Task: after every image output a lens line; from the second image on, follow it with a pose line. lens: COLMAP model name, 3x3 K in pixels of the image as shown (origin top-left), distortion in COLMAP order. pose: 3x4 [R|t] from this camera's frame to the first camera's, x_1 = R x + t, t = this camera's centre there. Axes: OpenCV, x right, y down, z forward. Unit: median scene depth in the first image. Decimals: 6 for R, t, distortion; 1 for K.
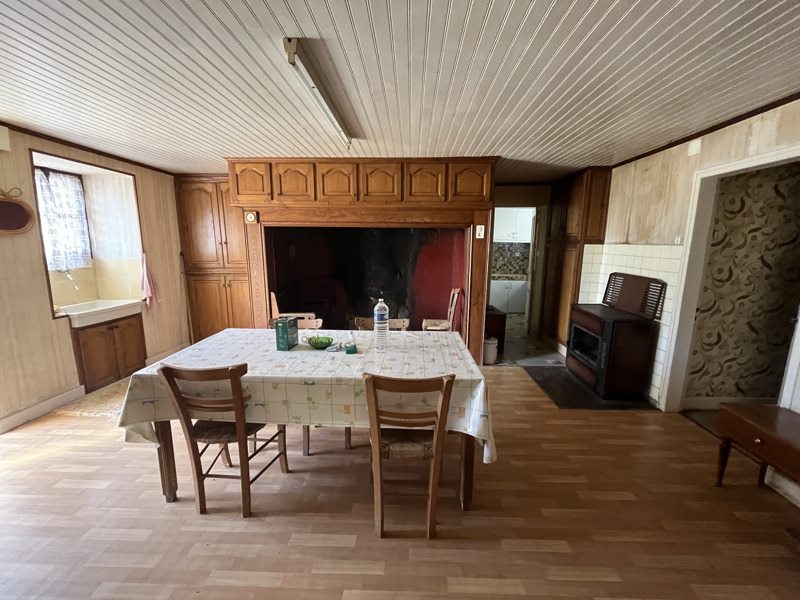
lens RADIAL K [[325.1, 0, 400.0], [0, 325.1, 300.0], [0, 0, 1]] dist [-0.000637, -0.000081]
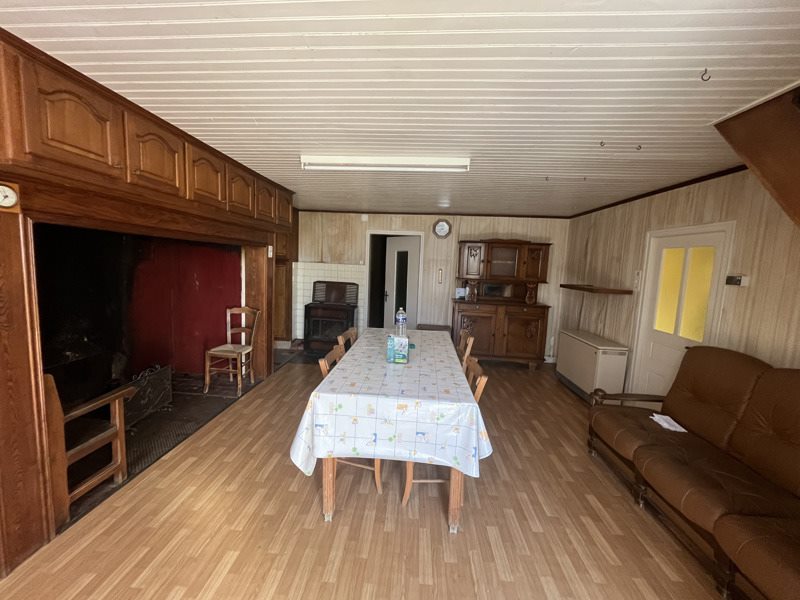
lens RADIAL K [[325.1, 0, 400.0], [0, 325.1, 300.0], [0, 0, 1]] dist [-0.000637, -0.000081]
pose [[0.035577, -0.116970, 0.992498, -0.983262], [0.134210, 0.984690, 0.111239, -0.130439], [-0.990314, 0.129246, 0.050731, 0.618648]]
